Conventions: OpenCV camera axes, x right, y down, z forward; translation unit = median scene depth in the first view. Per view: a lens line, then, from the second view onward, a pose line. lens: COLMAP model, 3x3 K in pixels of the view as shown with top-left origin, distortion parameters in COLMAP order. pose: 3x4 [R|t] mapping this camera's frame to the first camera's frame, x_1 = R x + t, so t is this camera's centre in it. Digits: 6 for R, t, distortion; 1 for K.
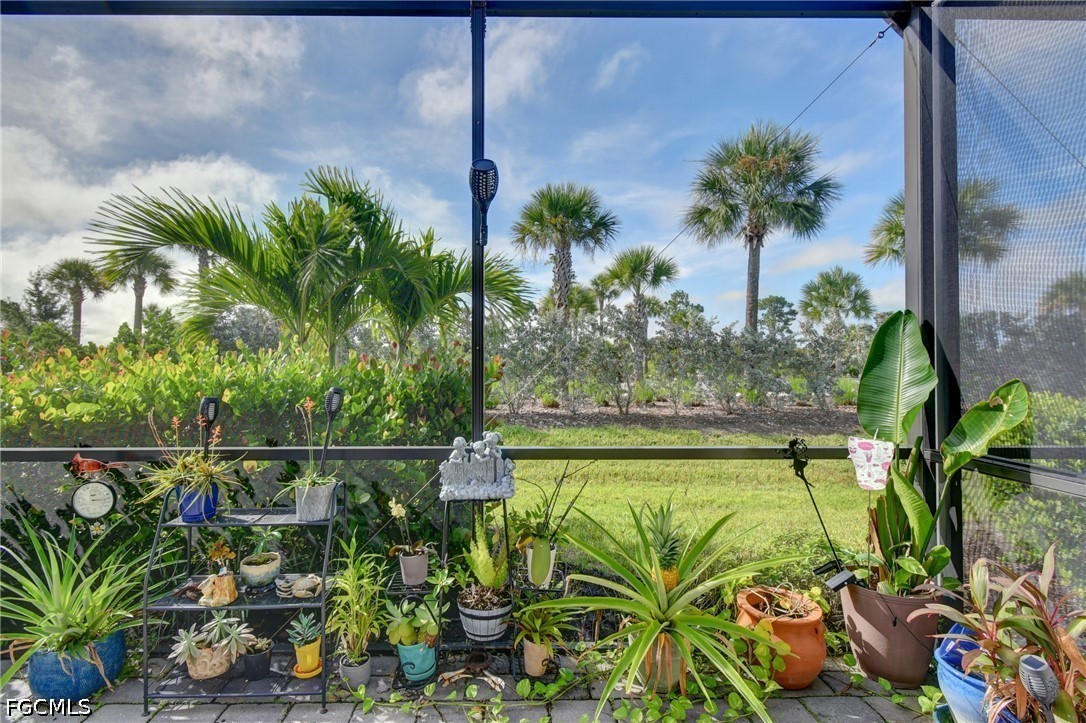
lens RADIAL K [[514.9, 0, 536.6], [0, 514.9, 355.8], [0, 0, 1]] dist [-0.000942, -0.001692]
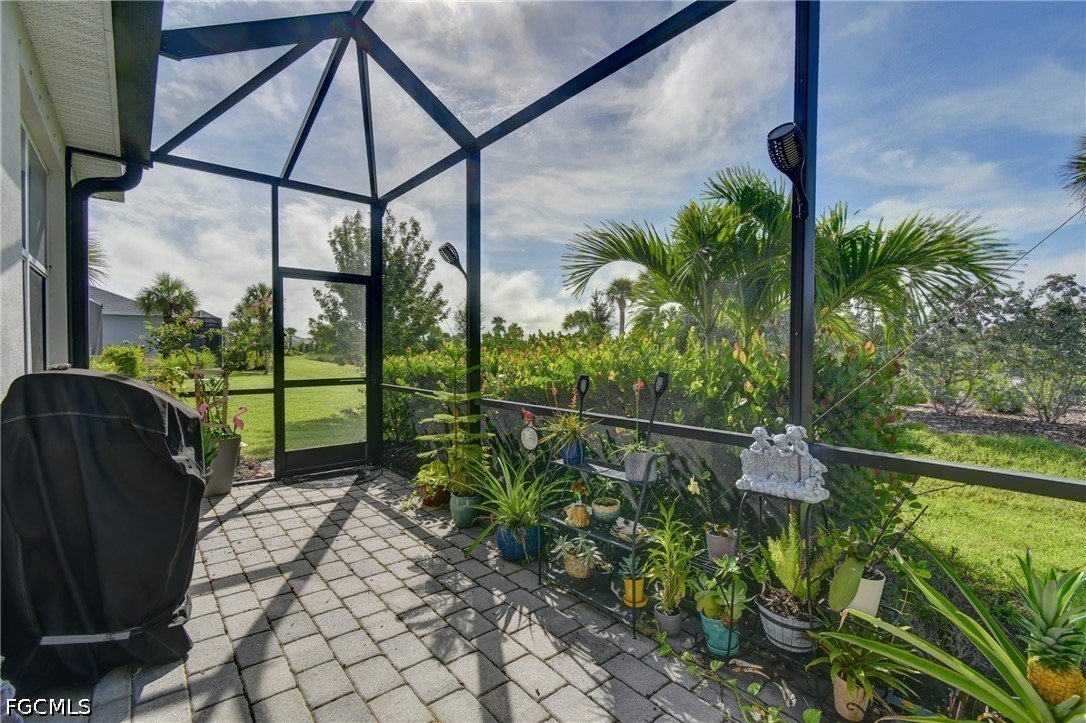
lens RADIAL K [[480.8, 0, 546.1], [0, 480.8, 363.6], [0, 0, 1]] dist [-0.000996, -0.000365]
pose [[0.630245, 0.022582, -0.776068, 0.293474], [0.006128, 0.999401, 0.034057, 0.007351], [0.776372, -0.026220, 0.629730, 0.134242]]
